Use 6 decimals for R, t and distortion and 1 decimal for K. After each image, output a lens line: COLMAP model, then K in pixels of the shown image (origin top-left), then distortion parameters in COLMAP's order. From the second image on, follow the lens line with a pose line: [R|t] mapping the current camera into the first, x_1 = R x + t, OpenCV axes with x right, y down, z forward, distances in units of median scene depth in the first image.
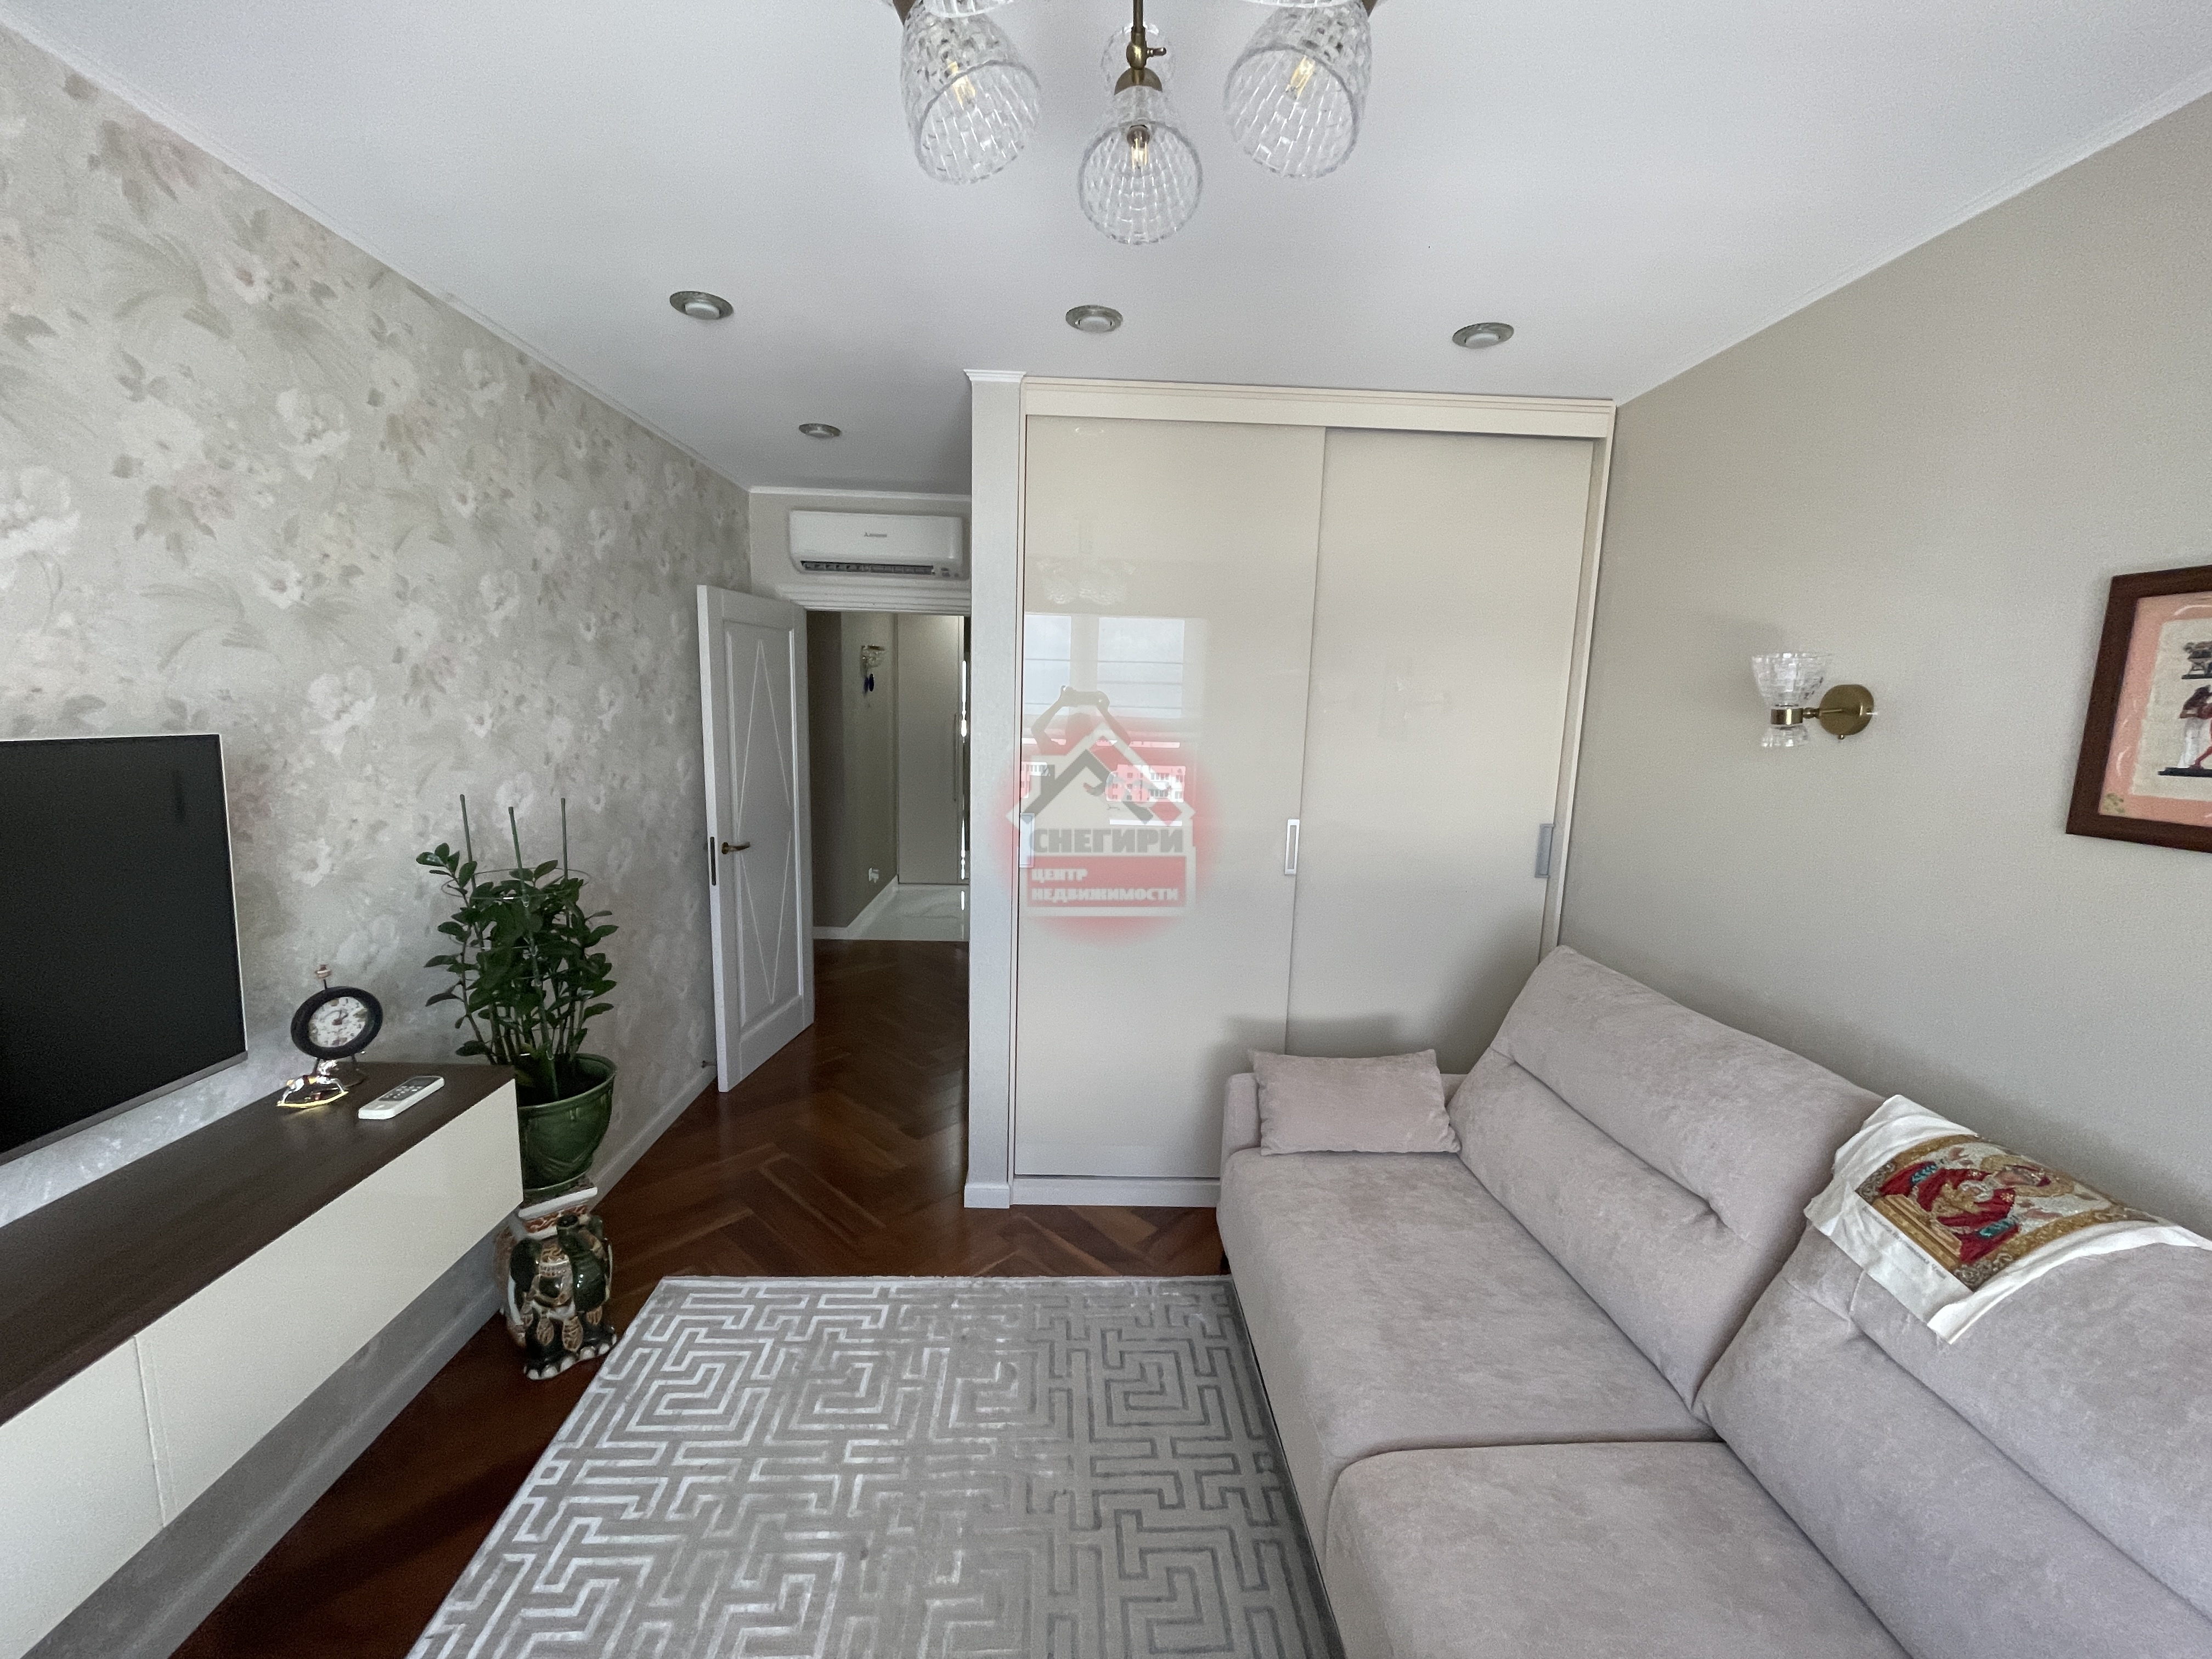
lens RADIAL K [[901.5, 0, 1096.3], [0, 901.5, 837.4], [0, 0, 1]] dist [0.033452, -0.005533]
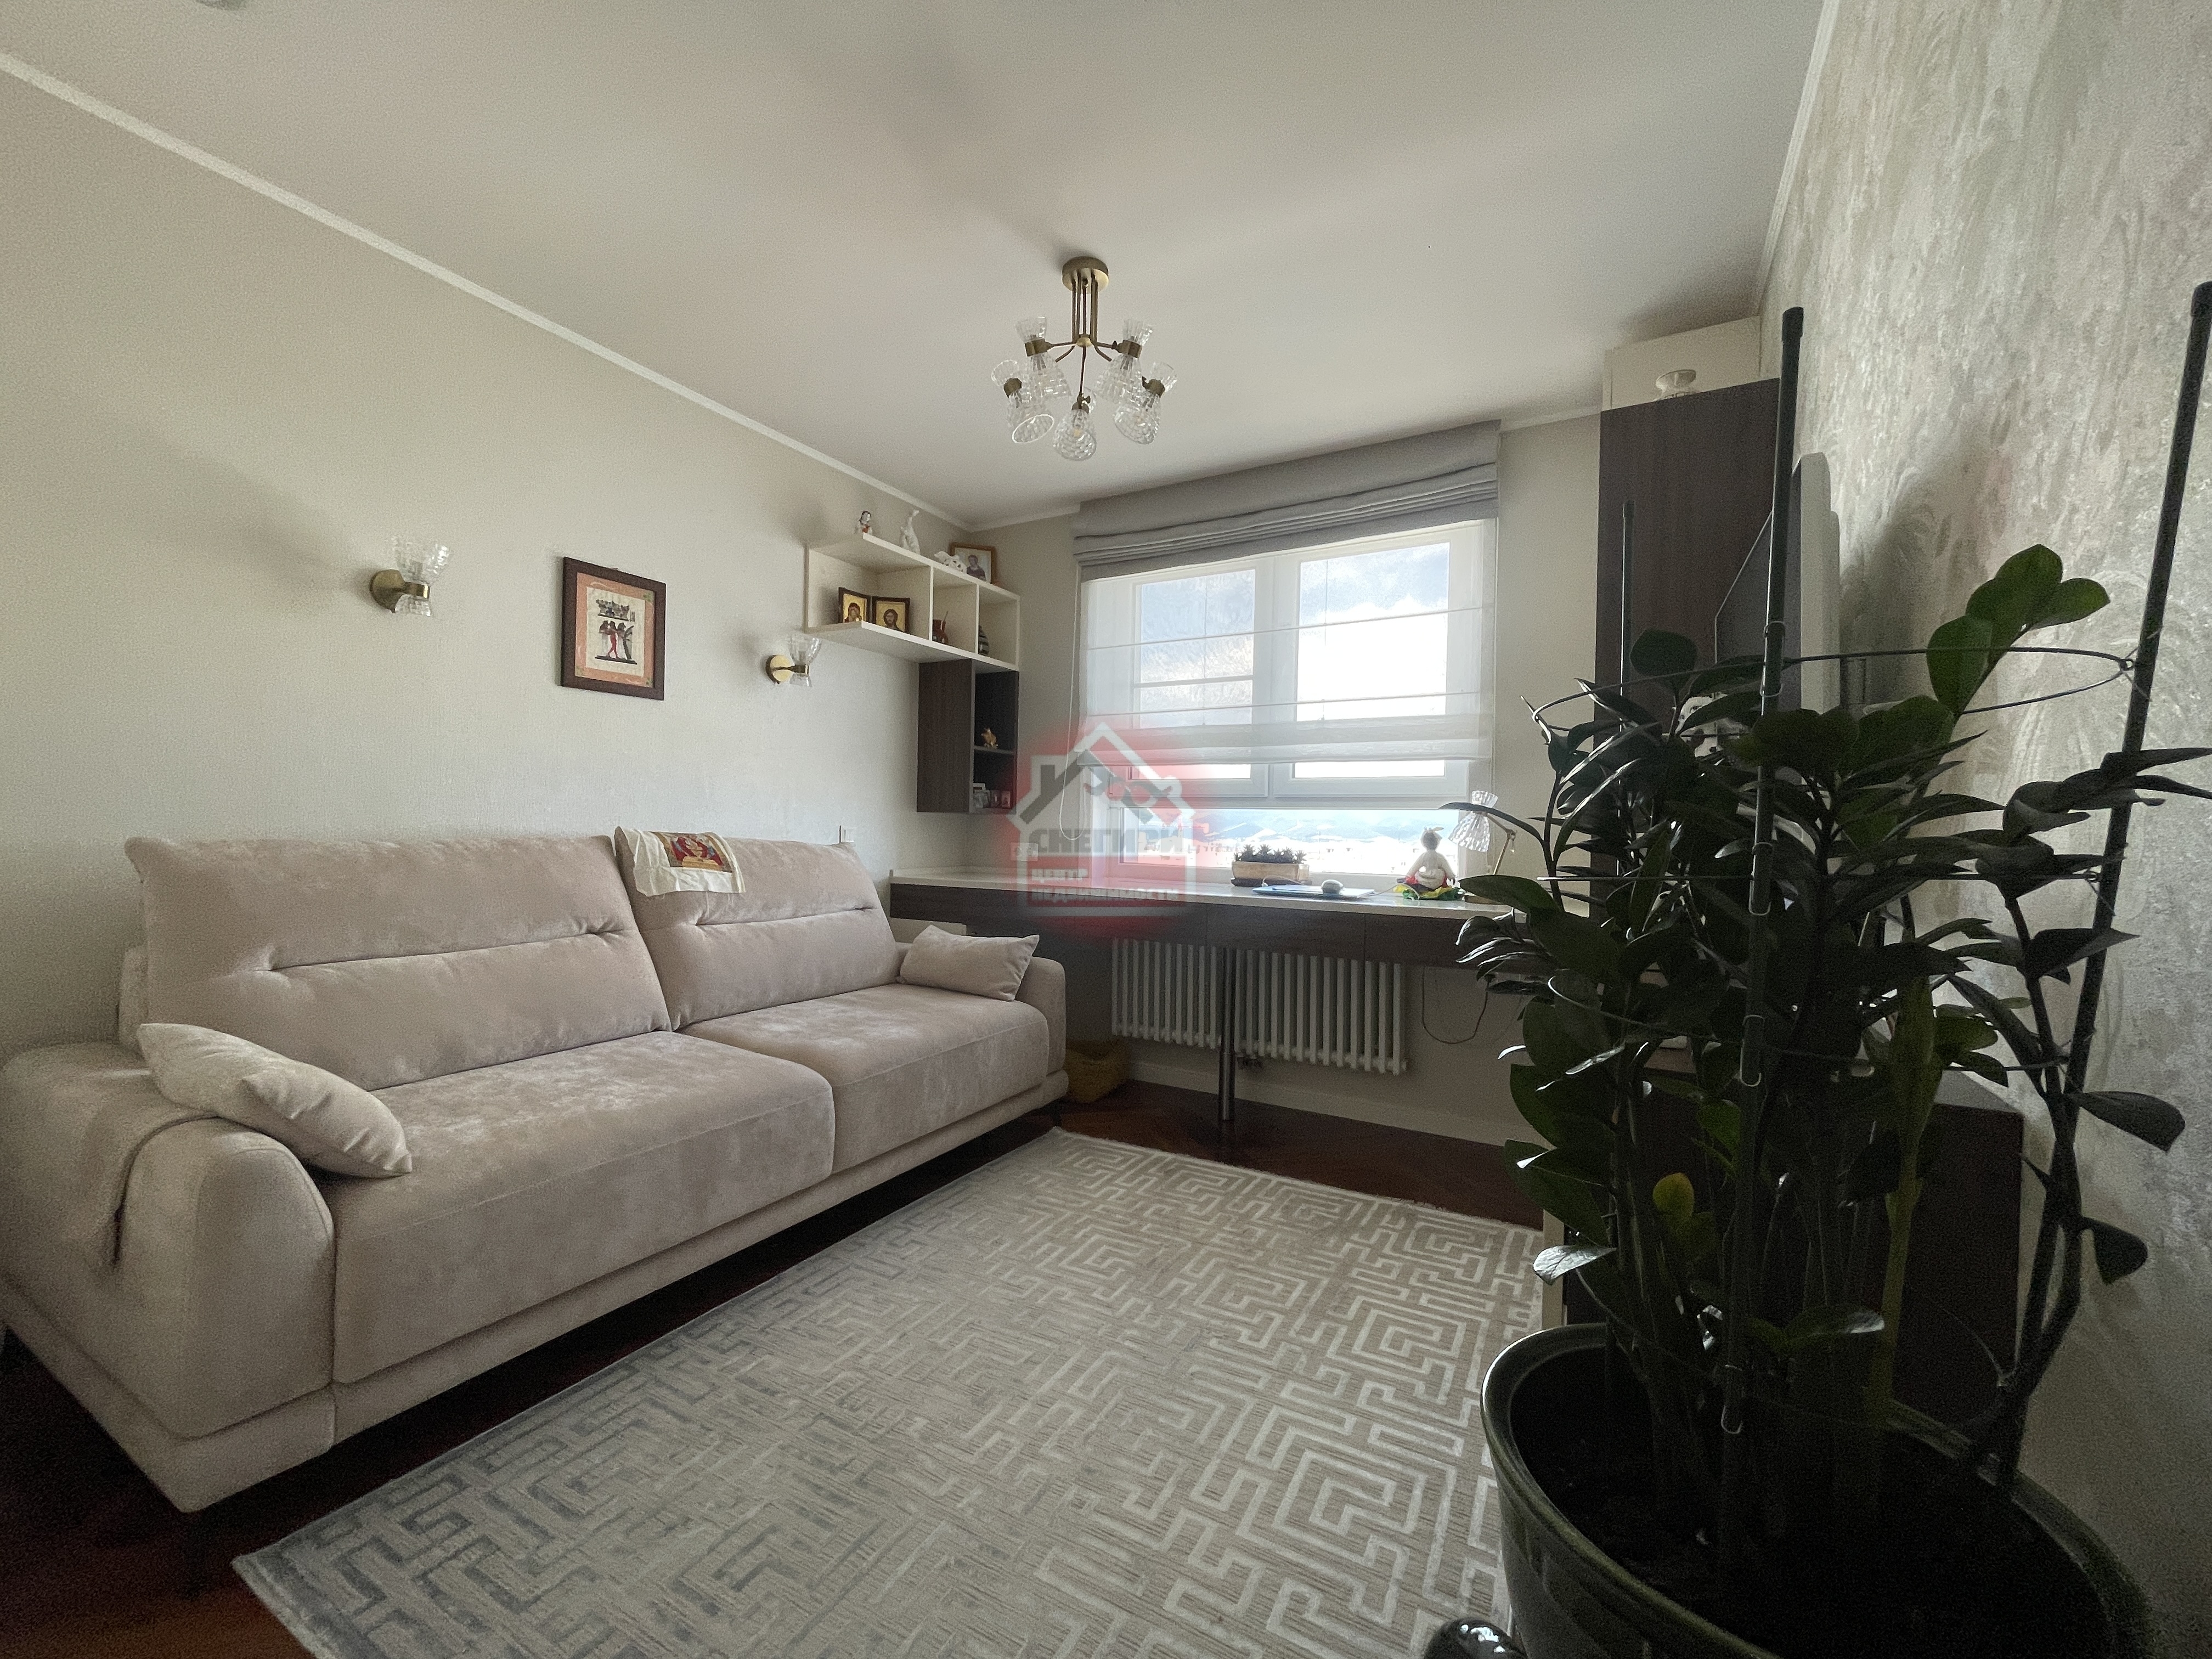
lens RADIAL K [[893.3, 0, 1094.2], [0, 893.3, 836.5], [0, 0, 1]] dist [-0.008630, 0.010572]
pose [[-0.853928, -0.048068, 0.518166, -0.617440], [0.038327, 0.987211, 0.154742, 0.042232], [-0.518978, 0.151998, -0.841165, 1.410514]]
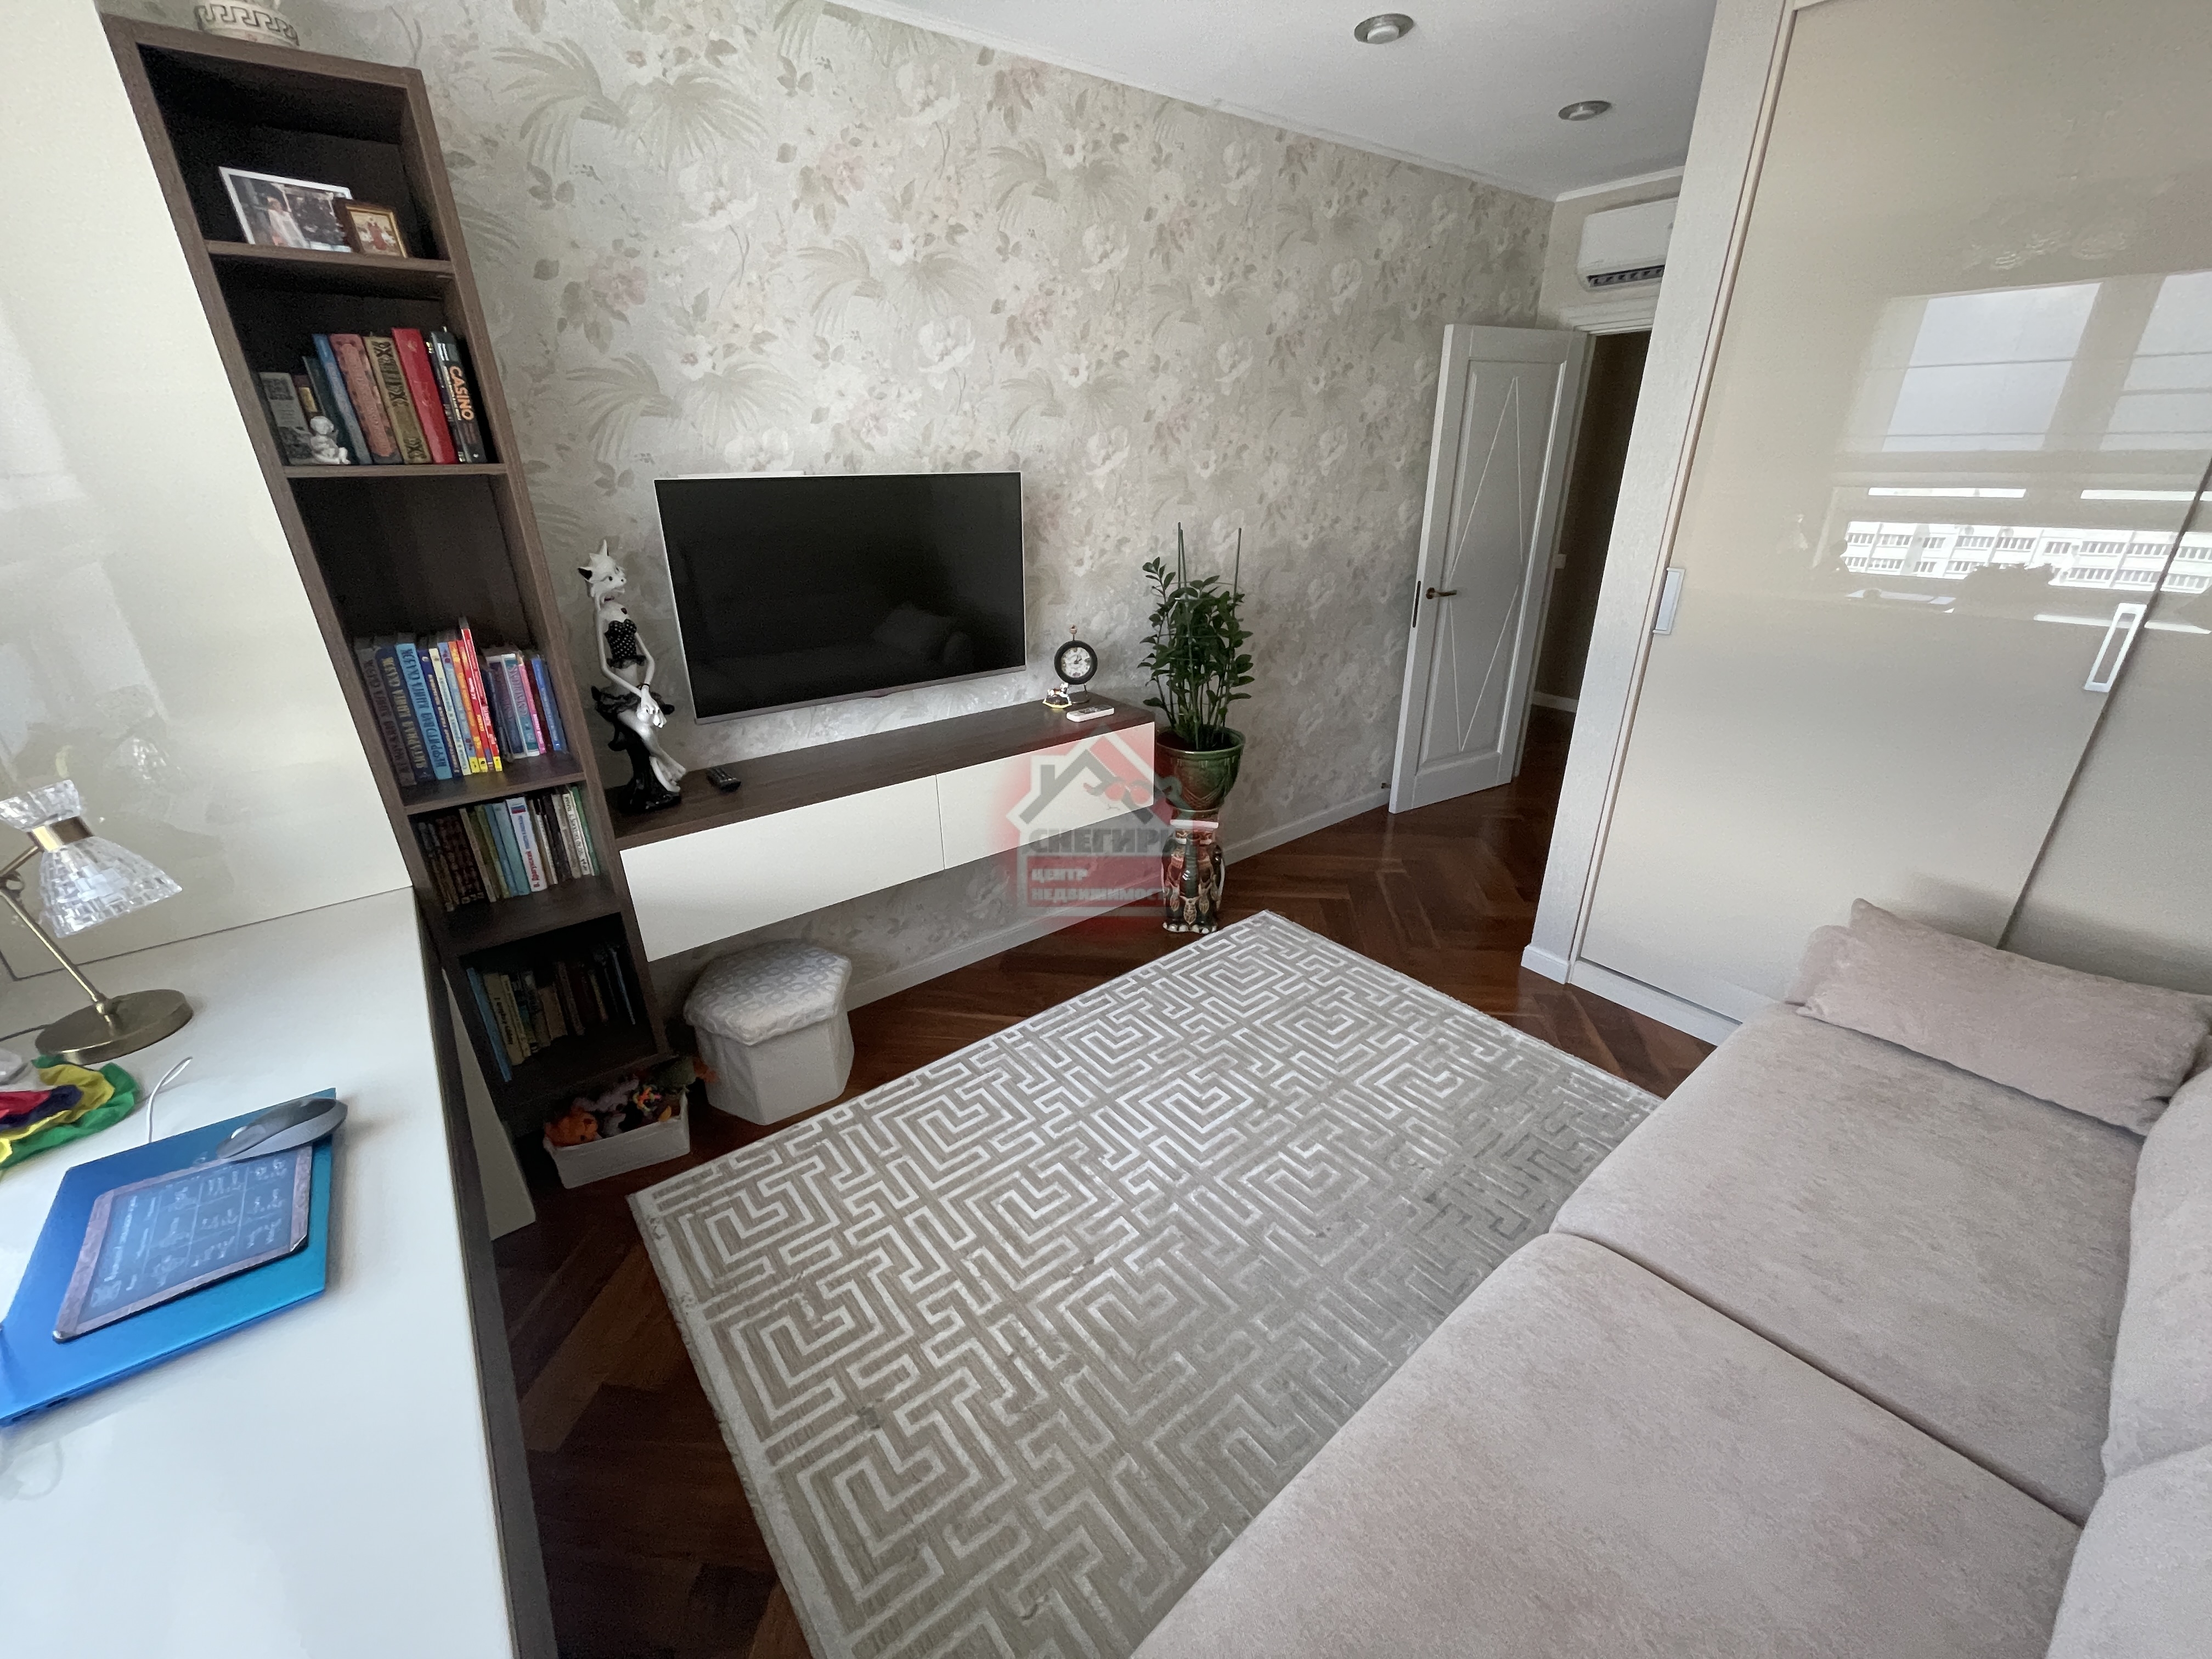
lens RADIAL K [[893.9, 0, 1102.7], [0, 893.9, 834.6], [0, 0, 1]] dist [0.010889, -0.004493]
pose [[0.600445, 0.283438, -0.747749, 0.417300], [-0.092272, 0.953388, 0.287292, 0.027163], [0.794325, -0.103506, 0.598611, 0.045900]]
